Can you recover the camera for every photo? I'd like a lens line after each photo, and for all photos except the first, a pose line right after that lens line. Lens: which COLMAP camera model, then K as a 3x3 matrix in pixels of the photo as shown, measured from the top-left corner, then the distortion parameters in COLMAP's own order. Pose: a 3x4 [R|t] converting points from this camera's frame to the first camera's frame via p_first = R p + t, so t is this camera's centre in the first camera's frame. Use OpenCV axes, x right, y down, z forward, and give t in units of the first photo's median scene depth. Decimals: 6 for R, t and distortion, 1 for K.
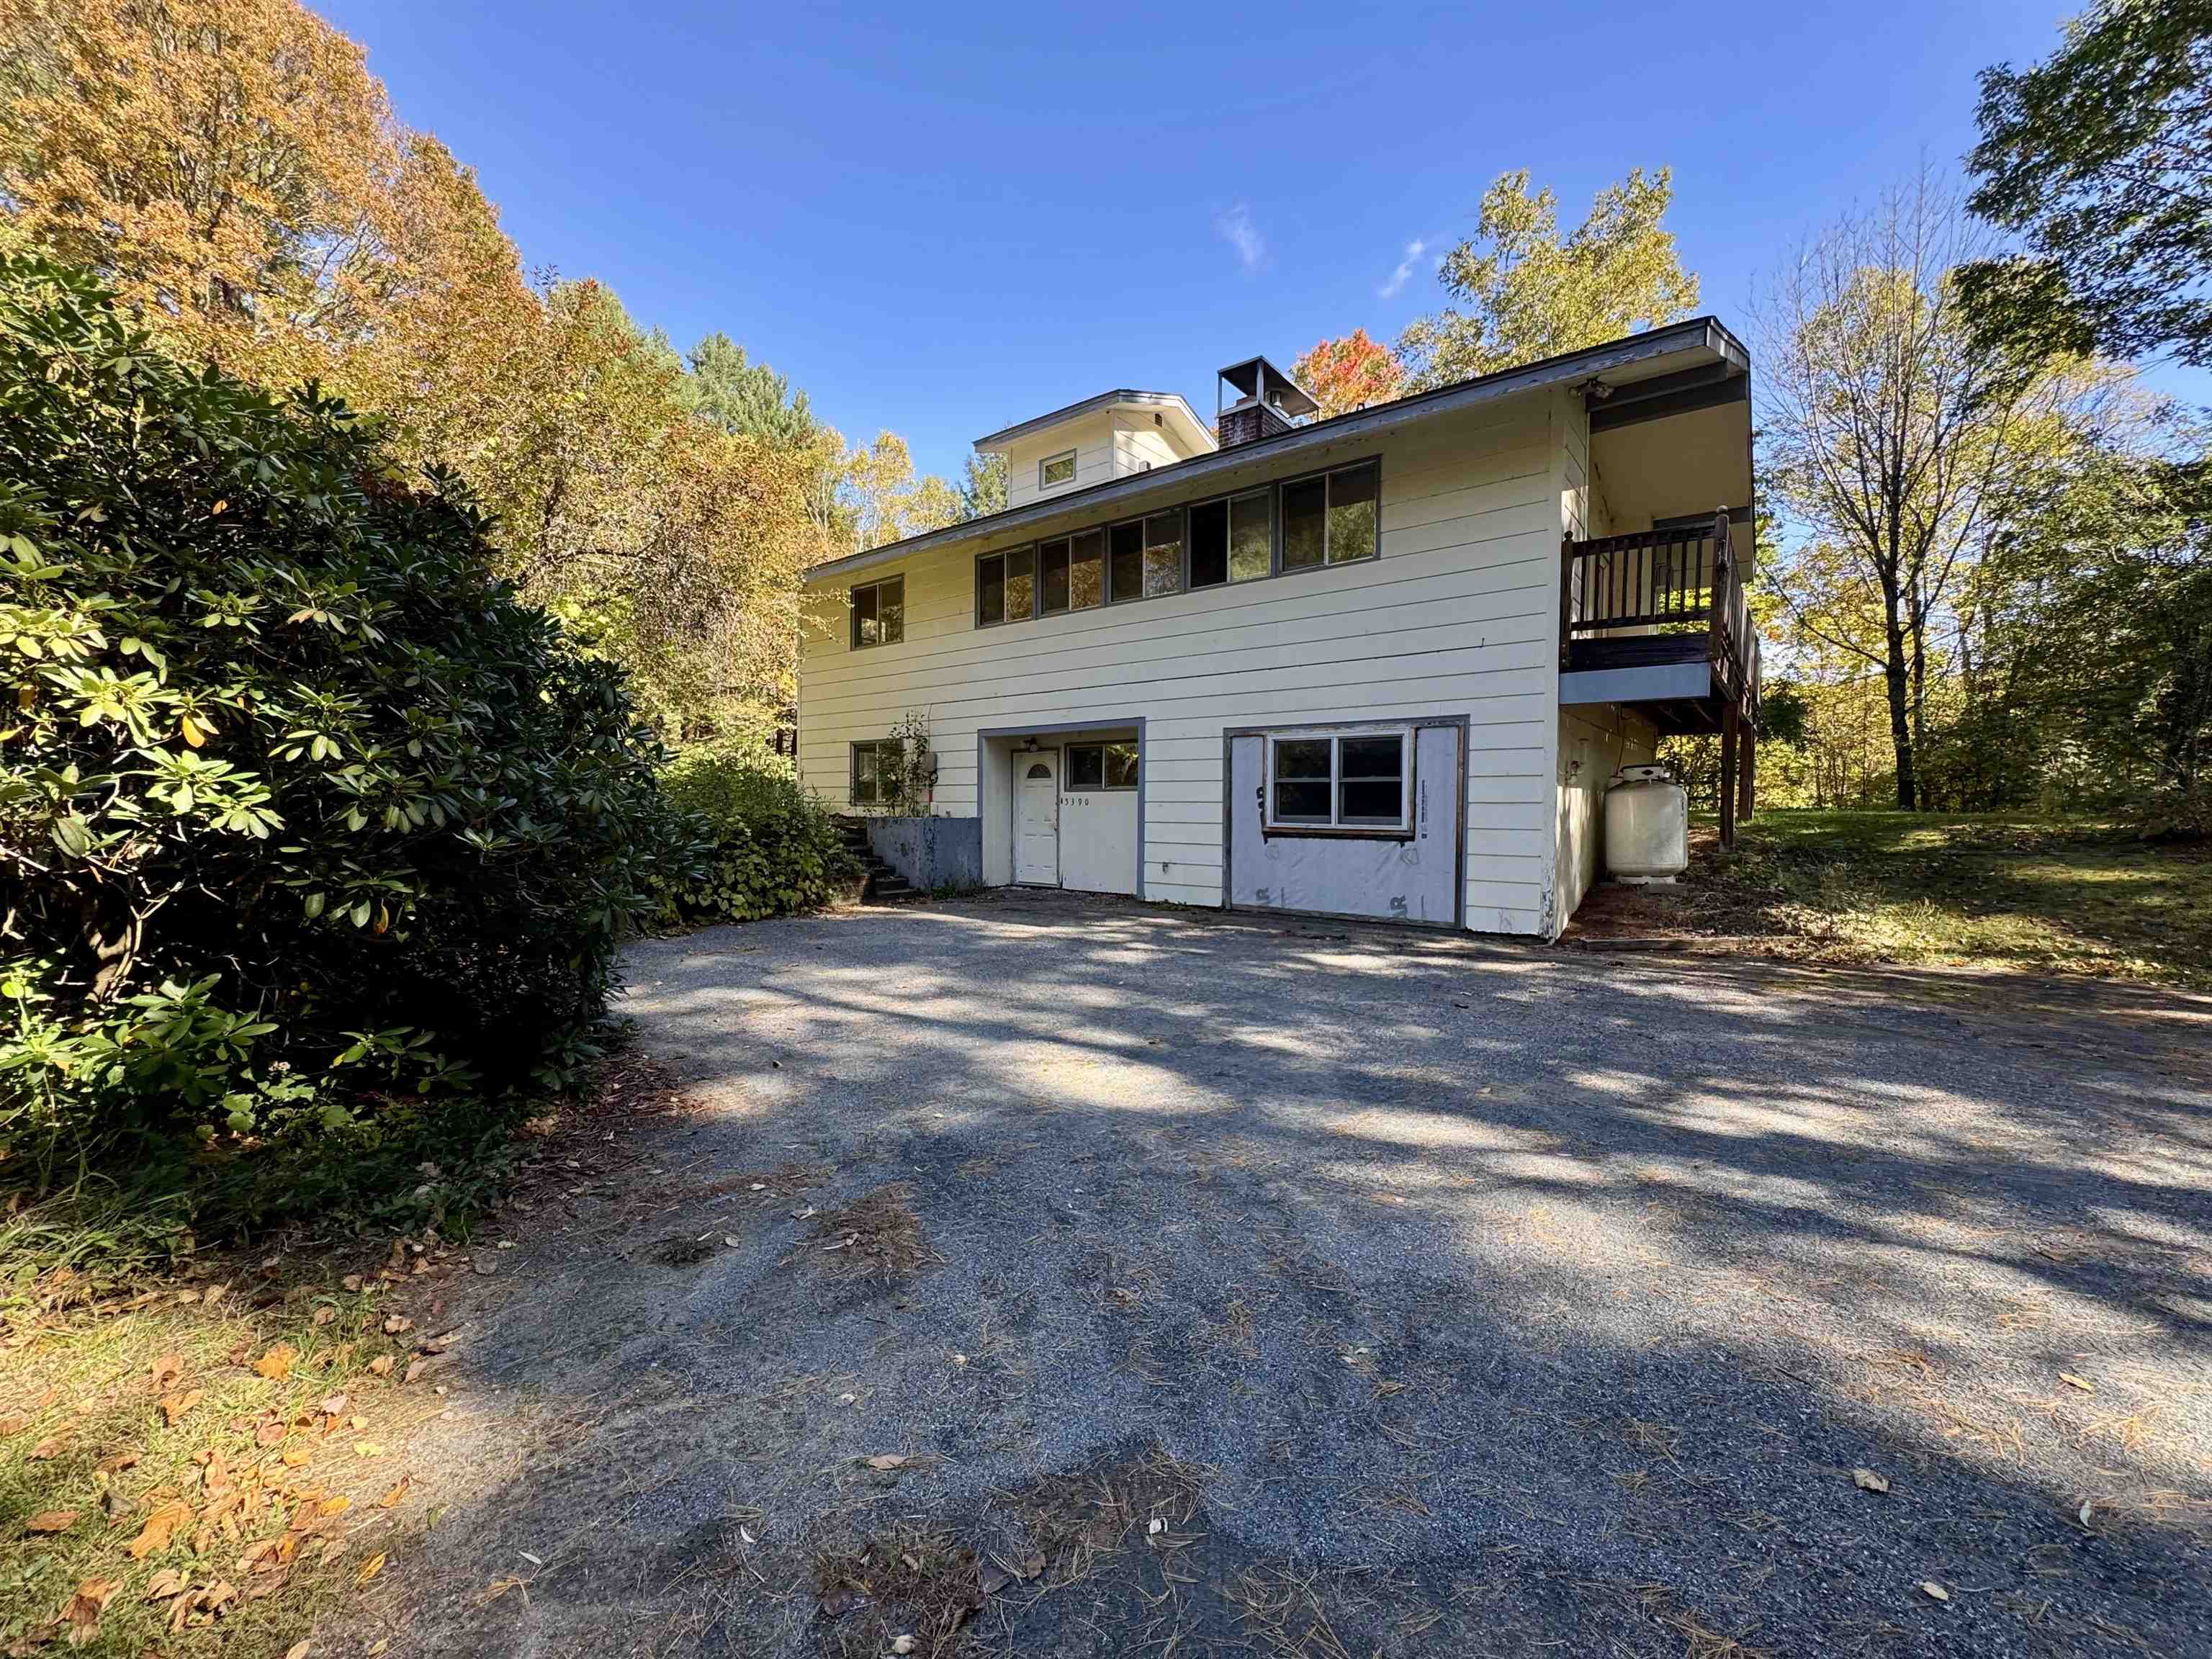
lens RADIAL K [[878.2, 0, 1103.0], [0, 878.2, 823.6], [0, 0, 1]] dist [-0.002506, 0.000094]
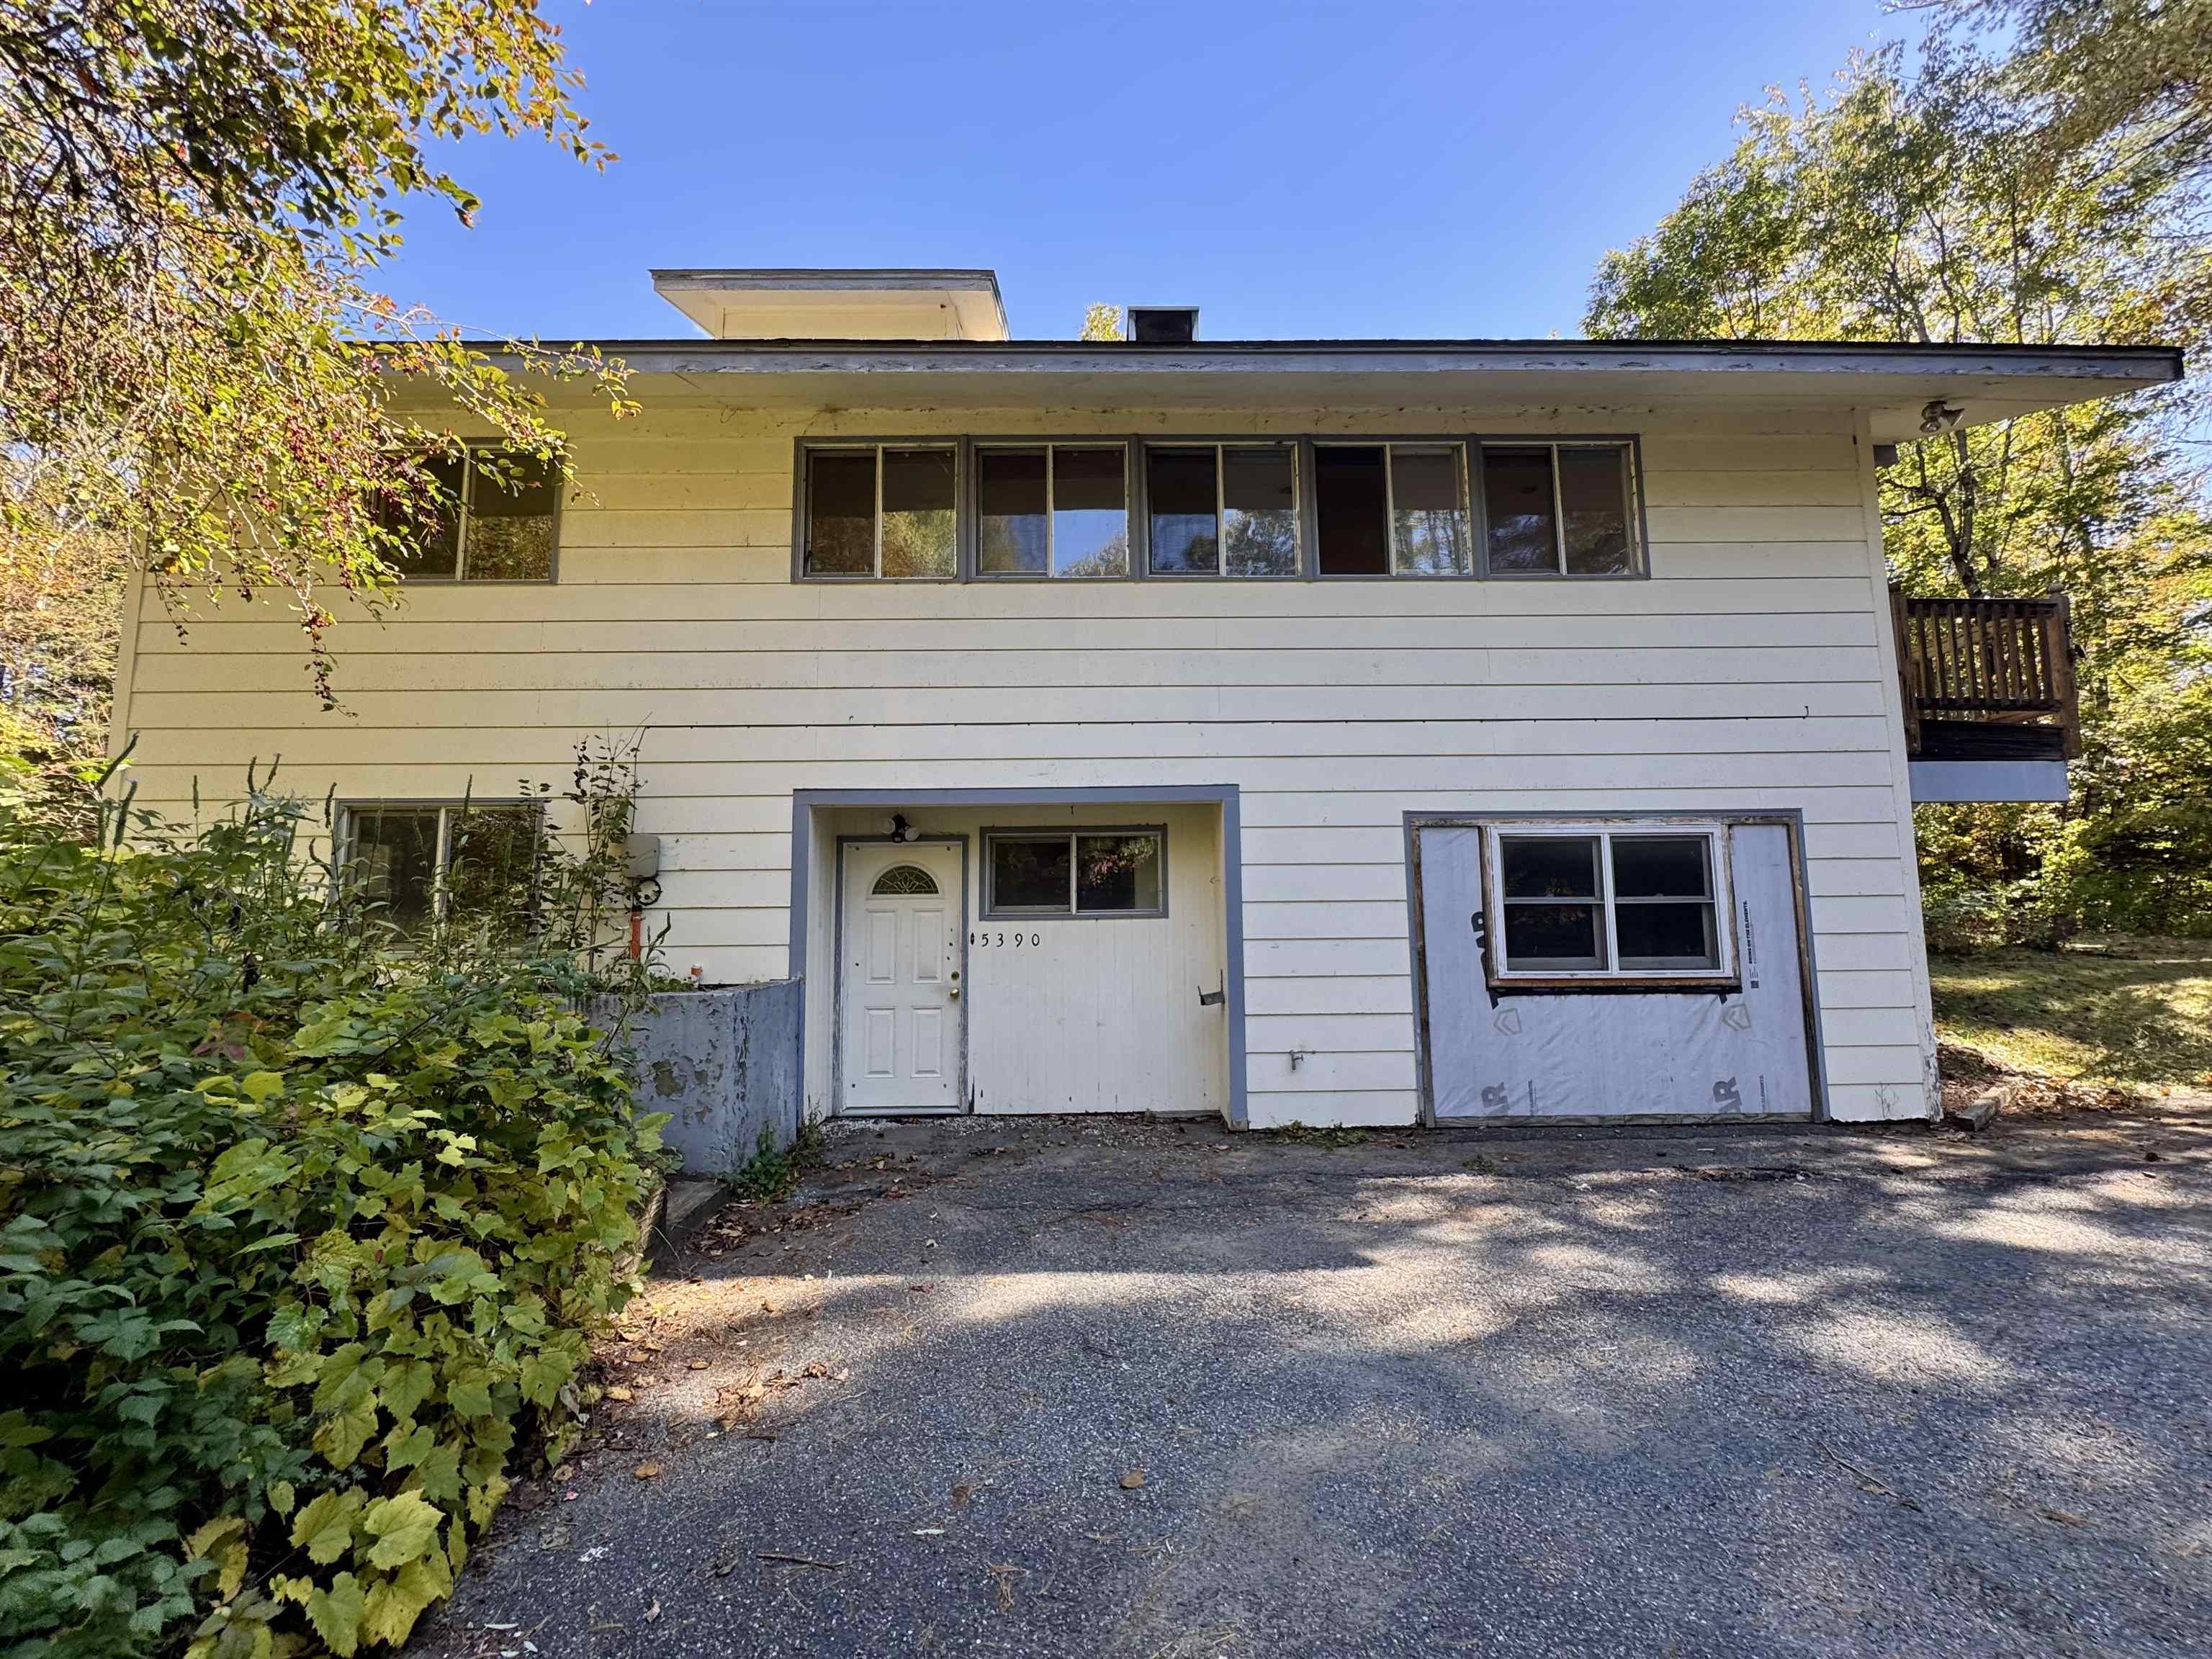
lens RADIAL K [[878.2, 0, 1108.6], [0, 878.2, 834.4], [0, 0, 1]] dist [-0.002506, 0.000094]
pose [[0.774187, 0.048574, 0.631091, -0.387486], [0.027362, 0.993551, -0.110038, -0.034440], [-0.632365, 0.102457, 0.767865, 0.677296]]
